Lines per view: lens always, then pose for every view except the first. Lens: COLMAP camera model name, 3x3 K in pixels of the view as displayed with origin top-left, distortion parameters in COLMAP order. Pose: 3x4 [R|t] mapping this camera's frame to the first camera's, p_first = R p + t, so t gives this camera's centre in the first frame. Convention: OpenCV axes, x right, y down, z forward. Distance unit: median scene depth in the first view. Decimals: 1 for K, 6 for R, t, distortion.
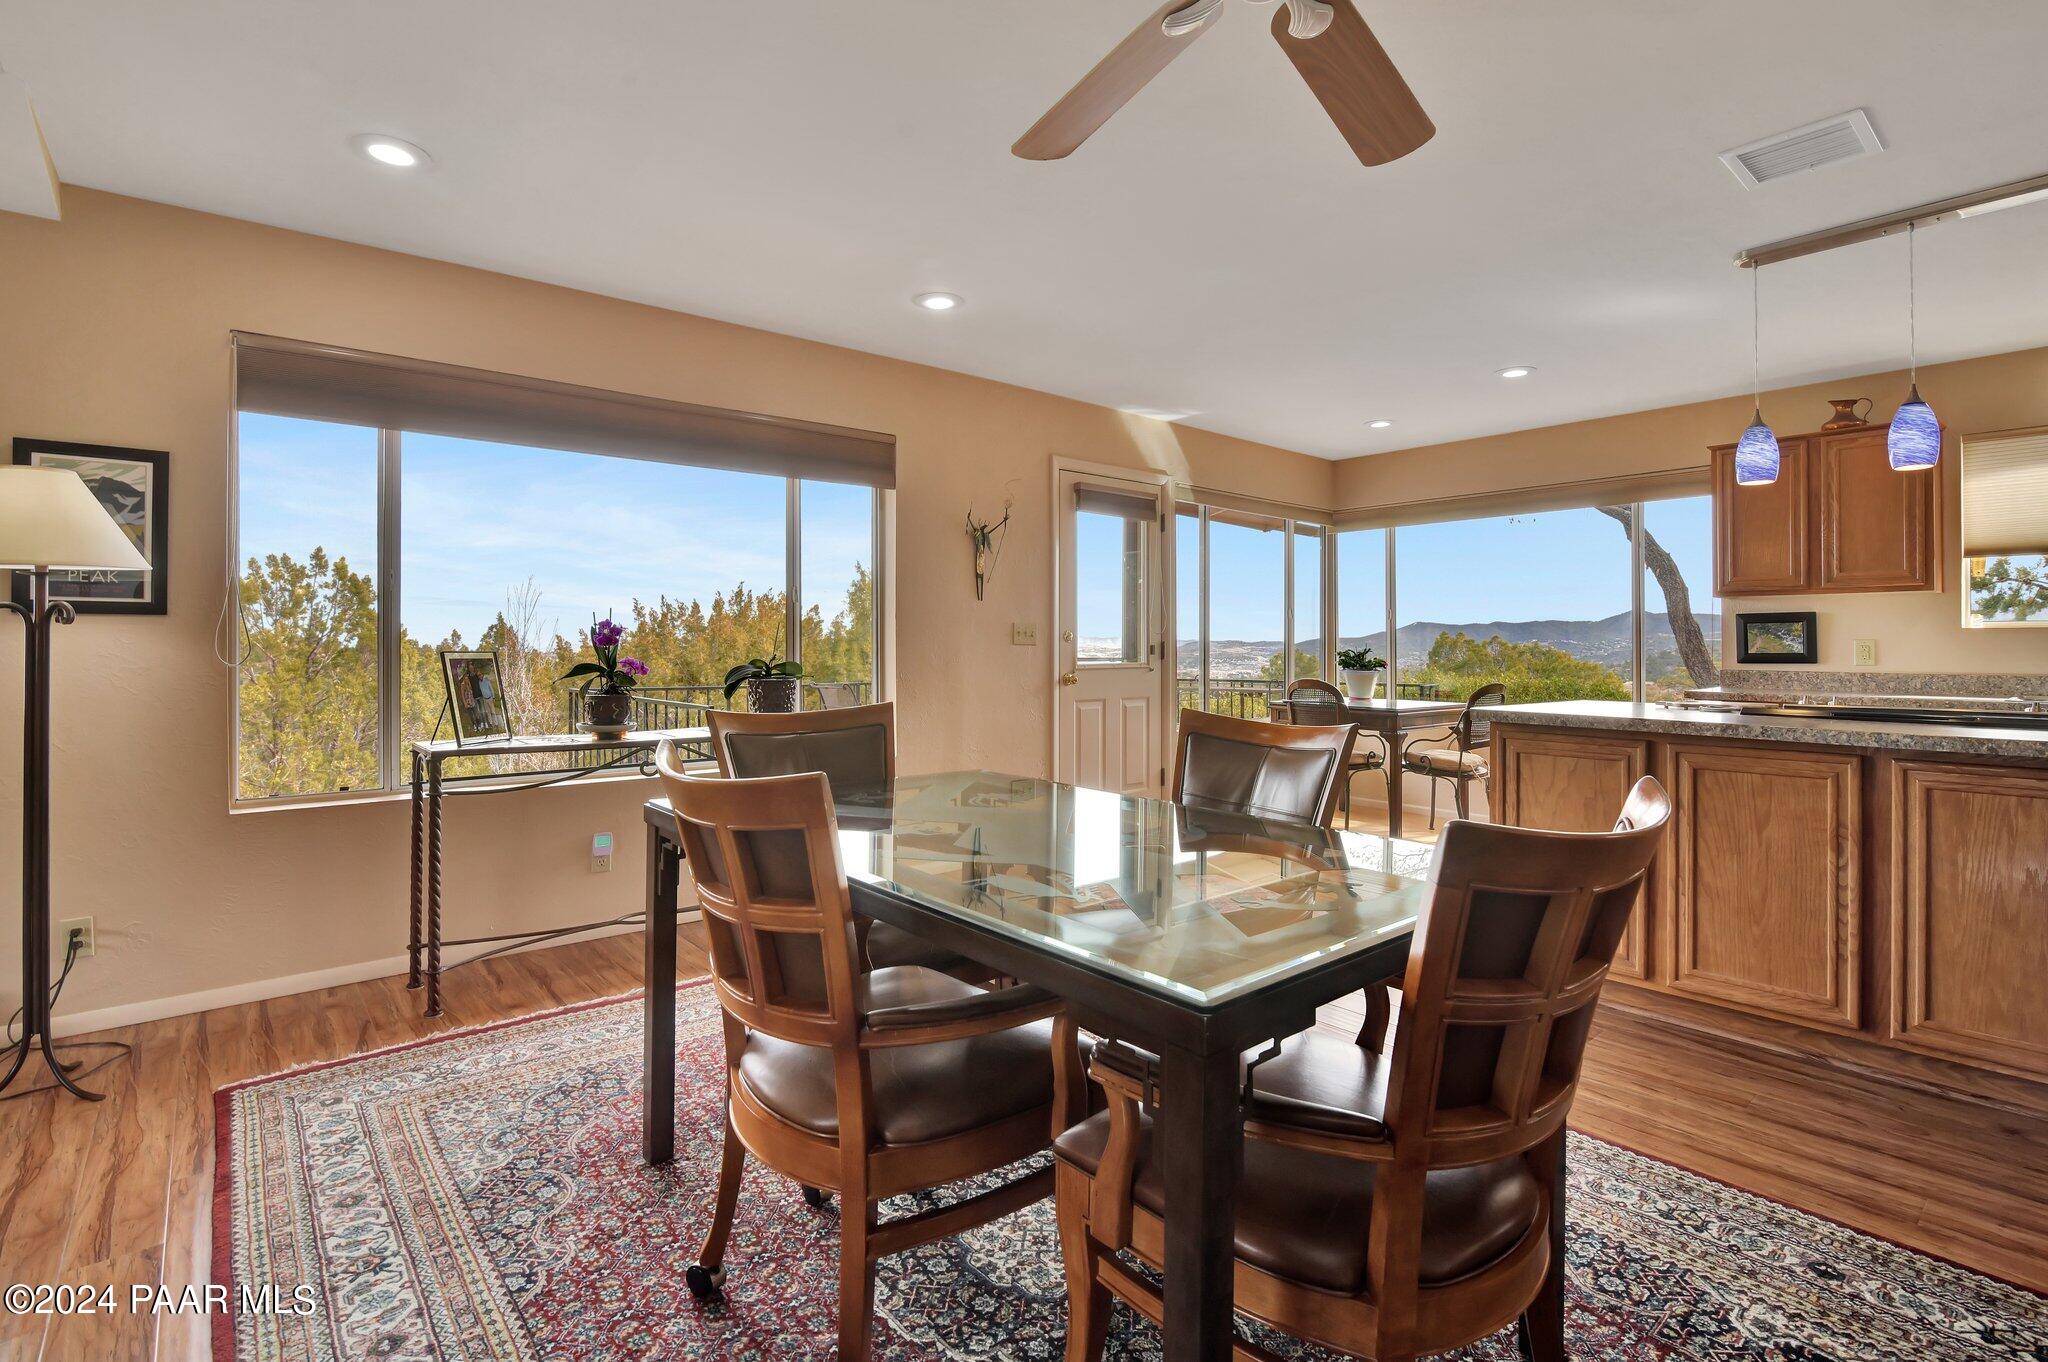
lens RADIAL K [[970.2, 0, 1028.4], [0, 970.2, 649.2], [0, 0, 1]] dist [-0.001650, -0.000127]
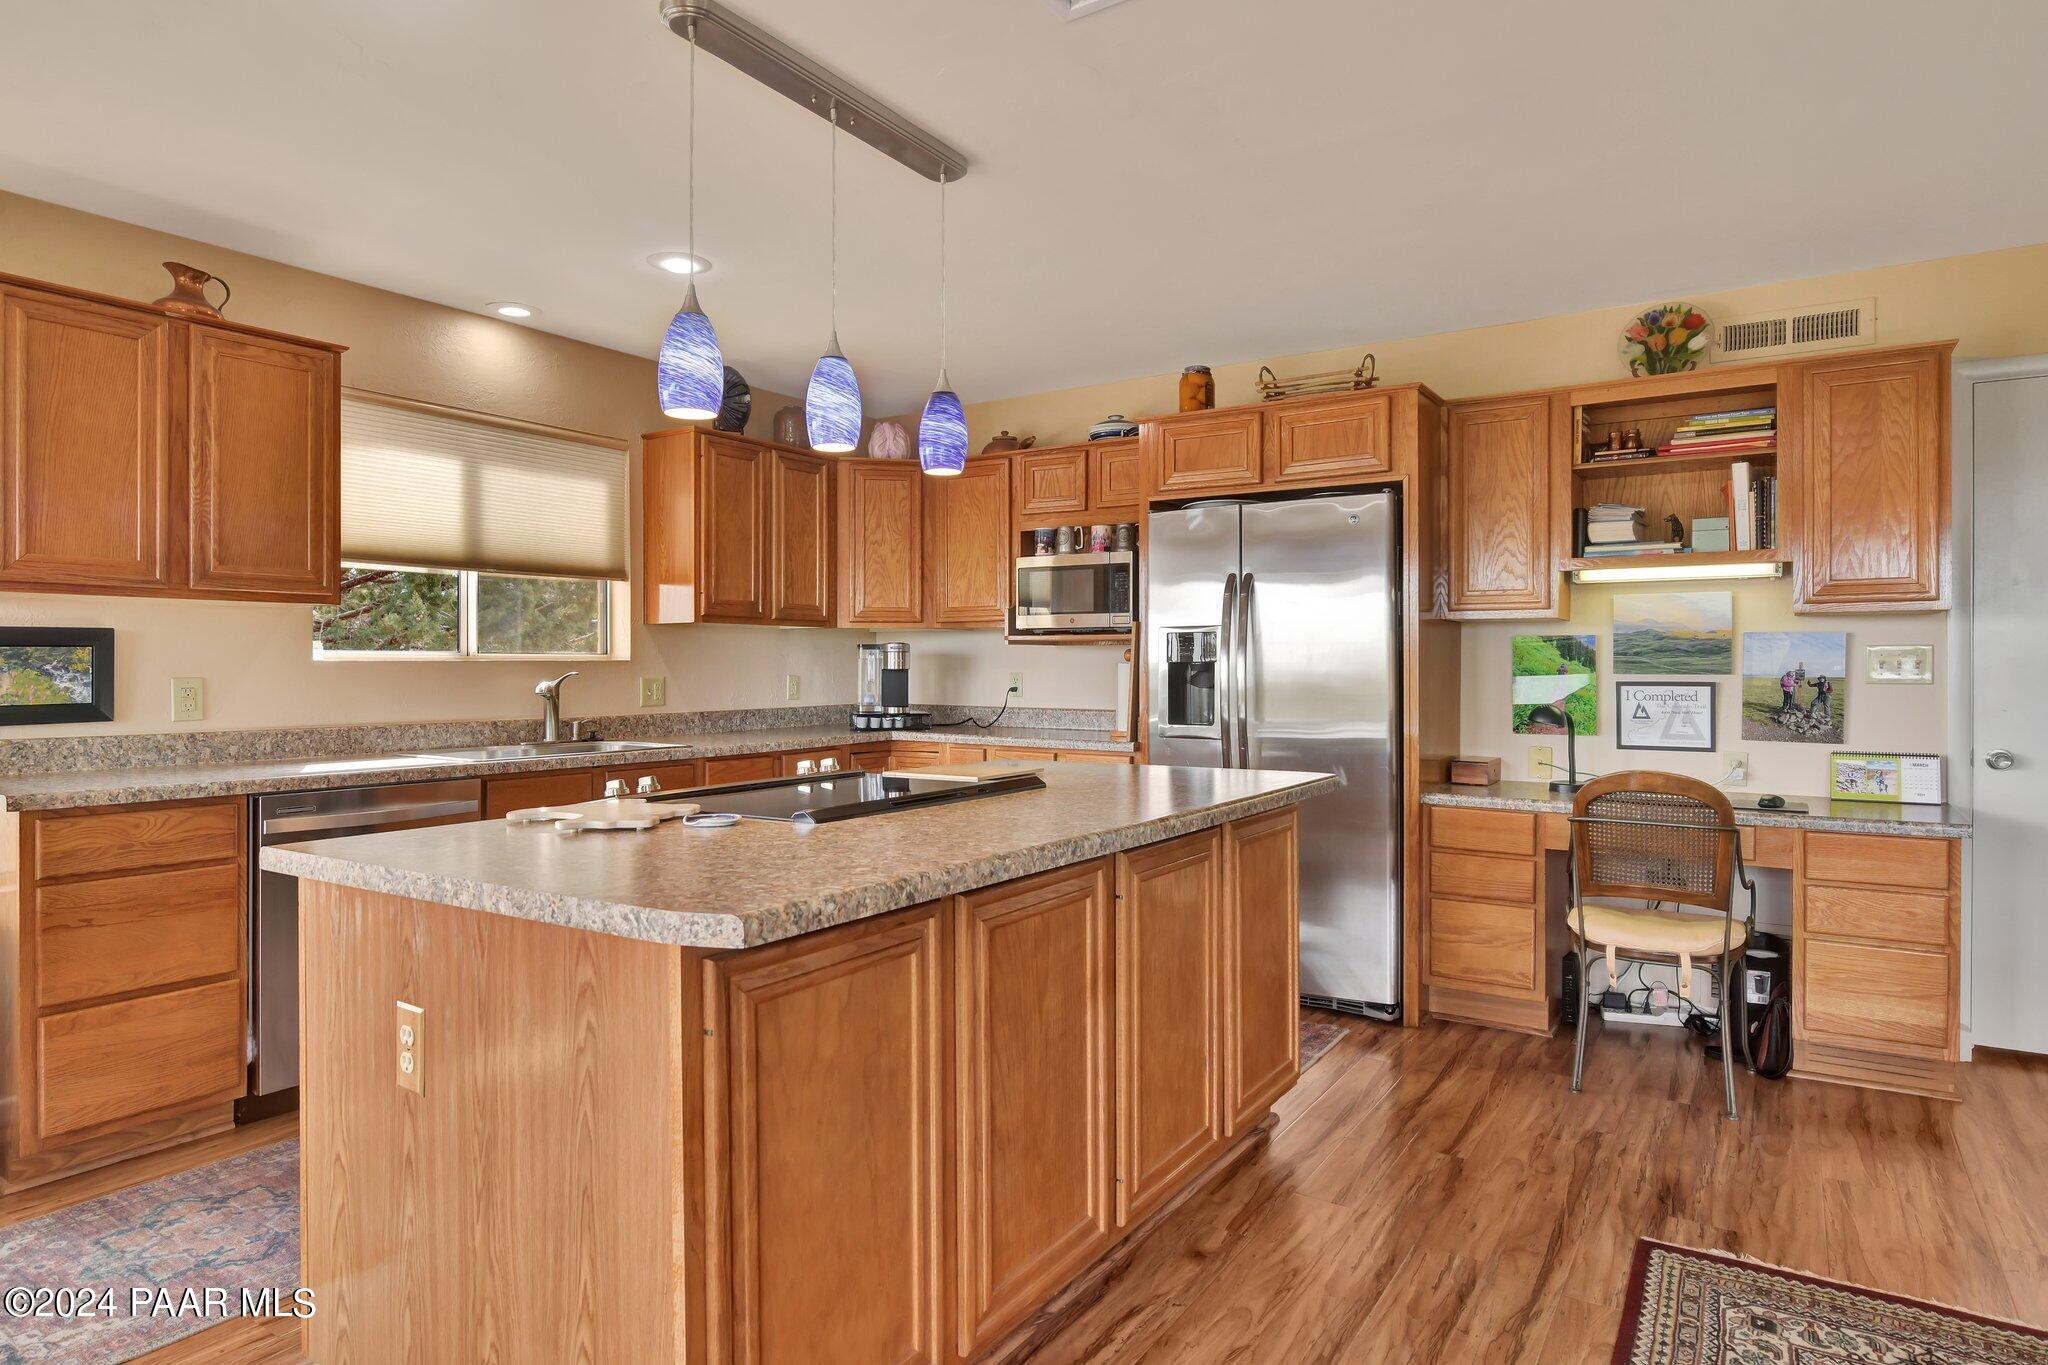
lens RADIAL K [[1154.6, 0, 1026.7], [0, 1154.6, 660.3], [0, 0, 1]] dist [0.000299, -0.000051]
pose [[-0.284774, 0.001340, 0.958594, 0.027650], [0.001870, 0.999998, -0.000842, -0.019048], [-0.958593, 0.001552, -0.284776, 0.701852]]
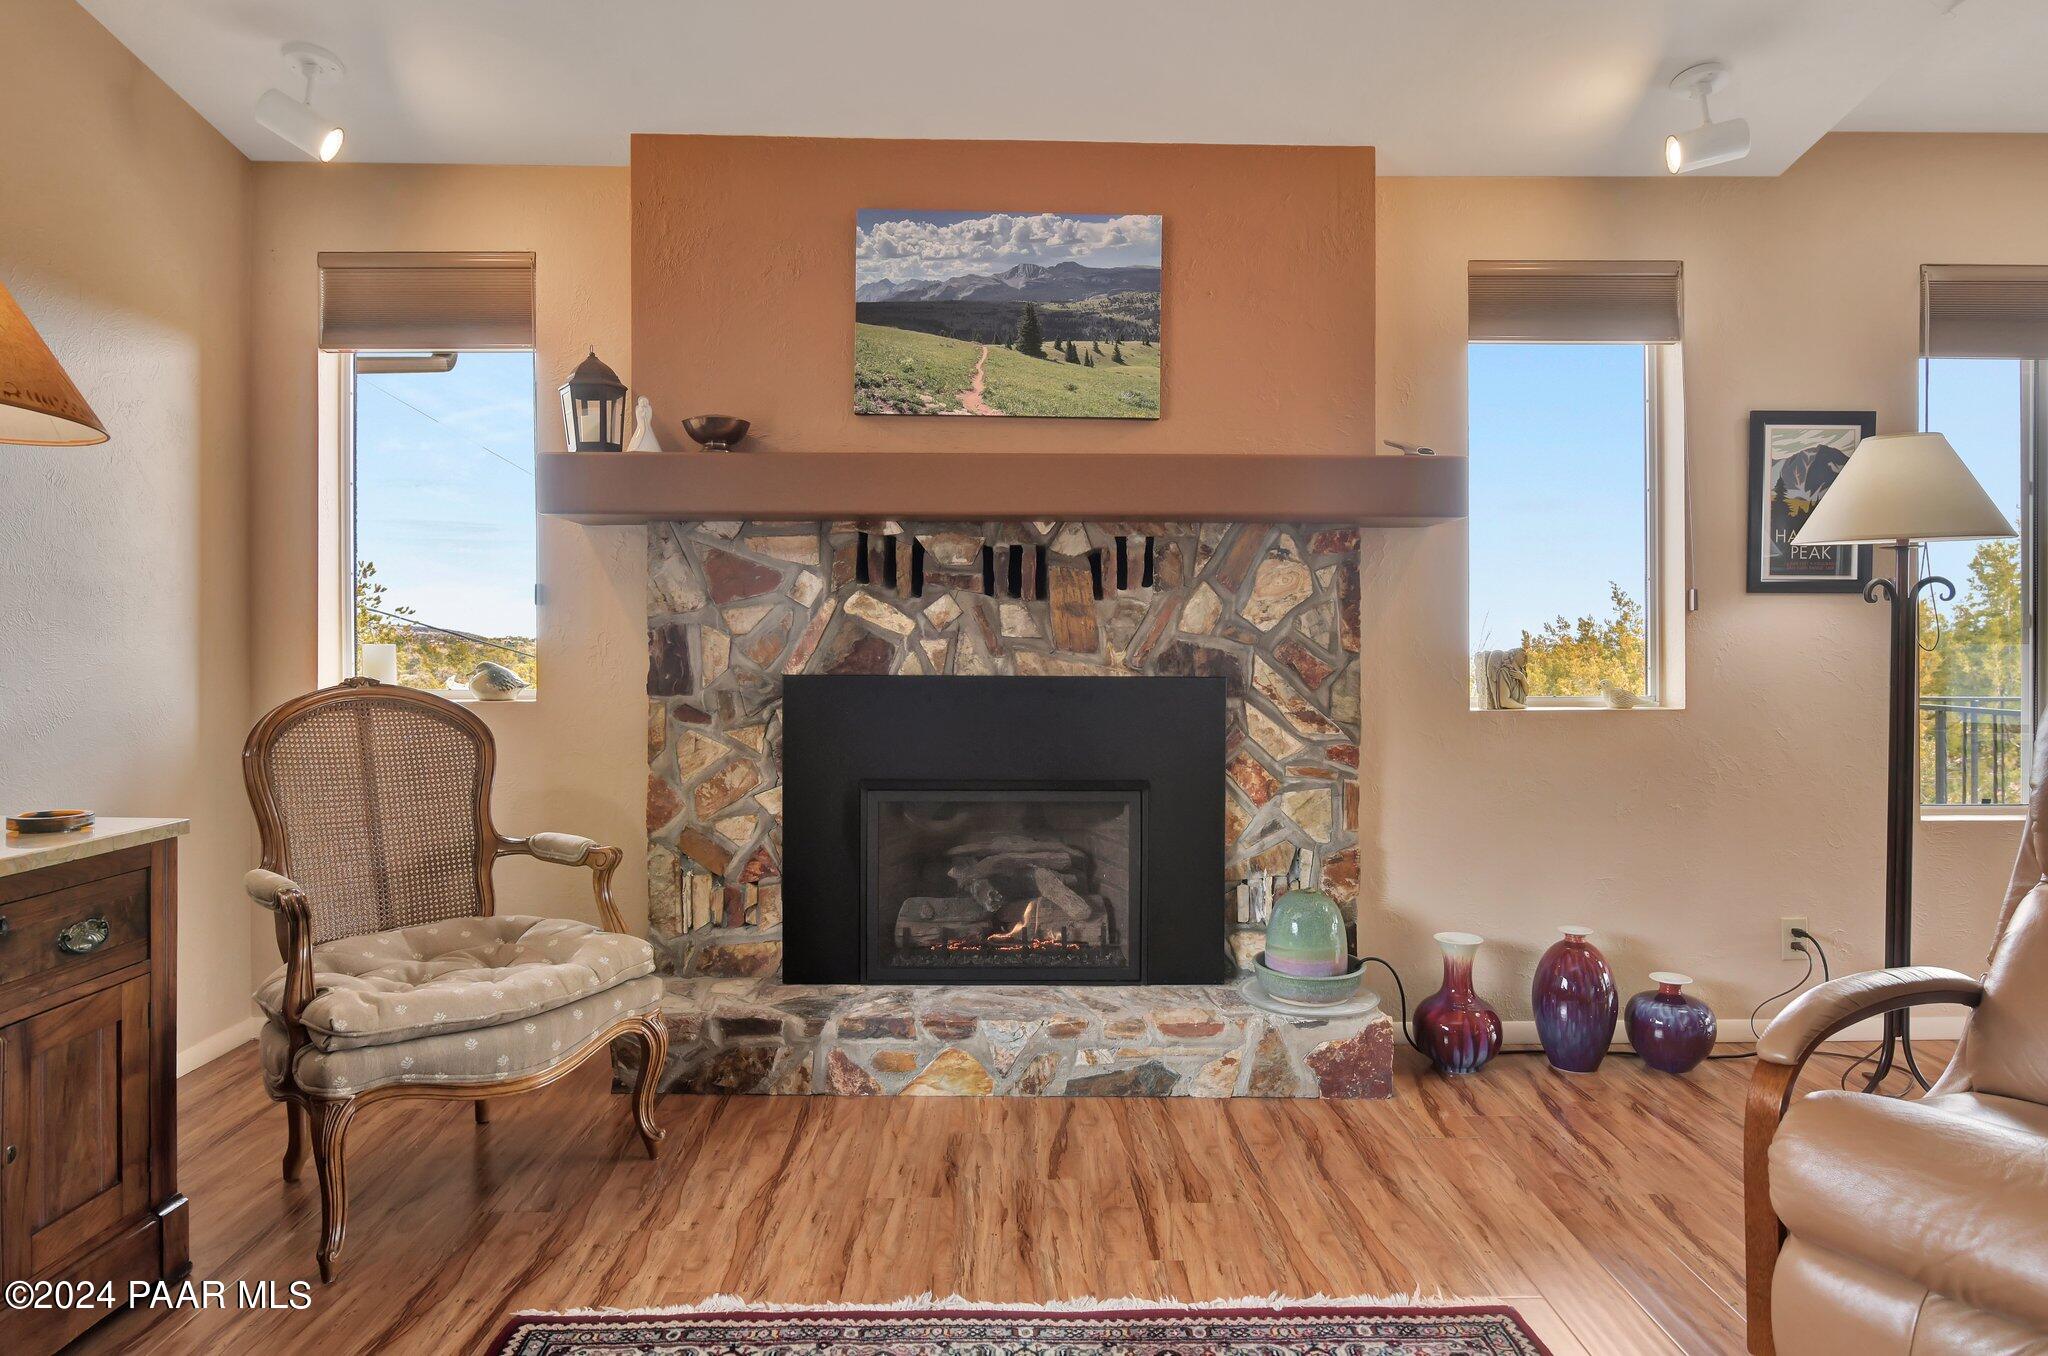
lens RADIAL K [[1261.9, 0, 1026.6], [0, 1261.9, 649.9], [0, 0, 1]] dist [-0.006737, -0.000258]
pose [[0.766330, -0.000293, -0.642447, -0.458214], [-0.002338, 0.999992, -0.003244, 0.014458], [0.642443, 0.003988, 0.766323, -0.246651]]
